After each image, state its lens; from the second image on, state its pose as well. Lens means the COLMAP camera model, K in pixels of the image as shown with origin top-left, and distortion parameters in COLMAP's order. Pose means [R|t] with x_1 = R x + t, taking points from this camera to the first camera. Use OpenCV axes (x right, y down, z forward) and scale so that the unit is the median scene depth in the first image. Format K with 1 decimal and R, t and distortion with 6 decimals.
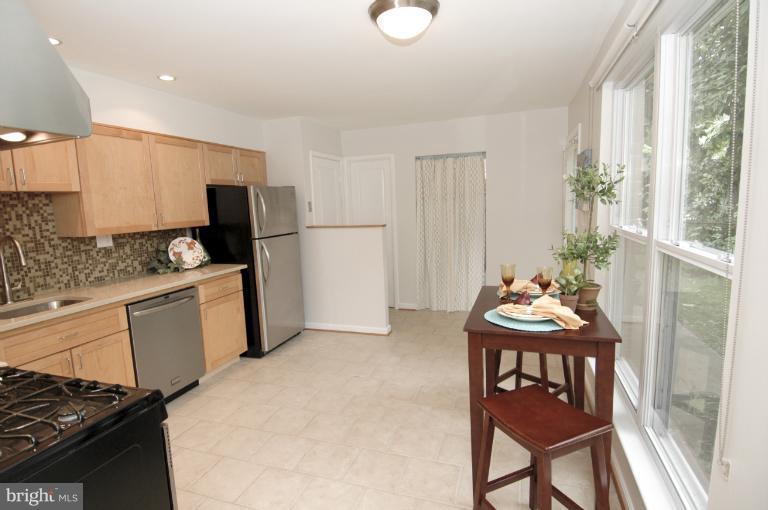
lens RADIAL K [[401.3, 0, 380.3], [0, 401.3, 255.9], [0, 0, 1]] dist [0.064182, -0.062594]
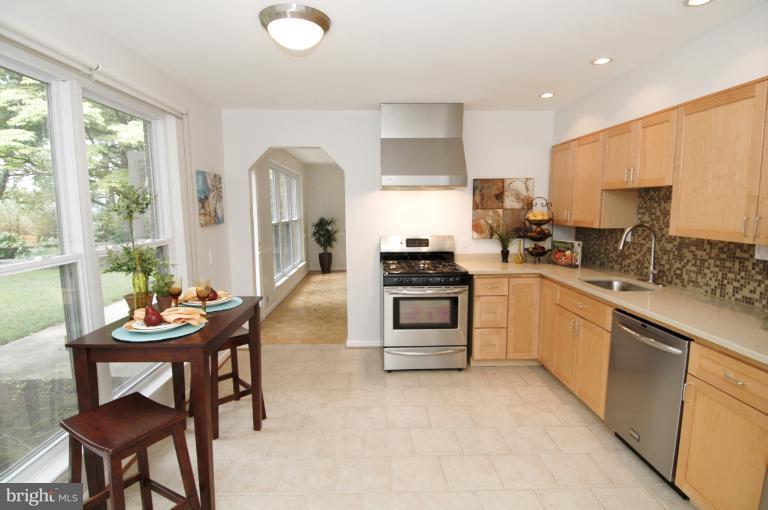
lens RADIAL K [[401.3, 0, 380.3], [0, 401.3, 255.9], [0, 0, 1]] dist [0.064182, -0.062594]
pose [[-0.935279, 0.085417, -0.343448, 0.177937], [-0.007619, 0.965353, 0.260835, -0.213910], [0.353828, 0.246570, -0.902224, 1.462111]]
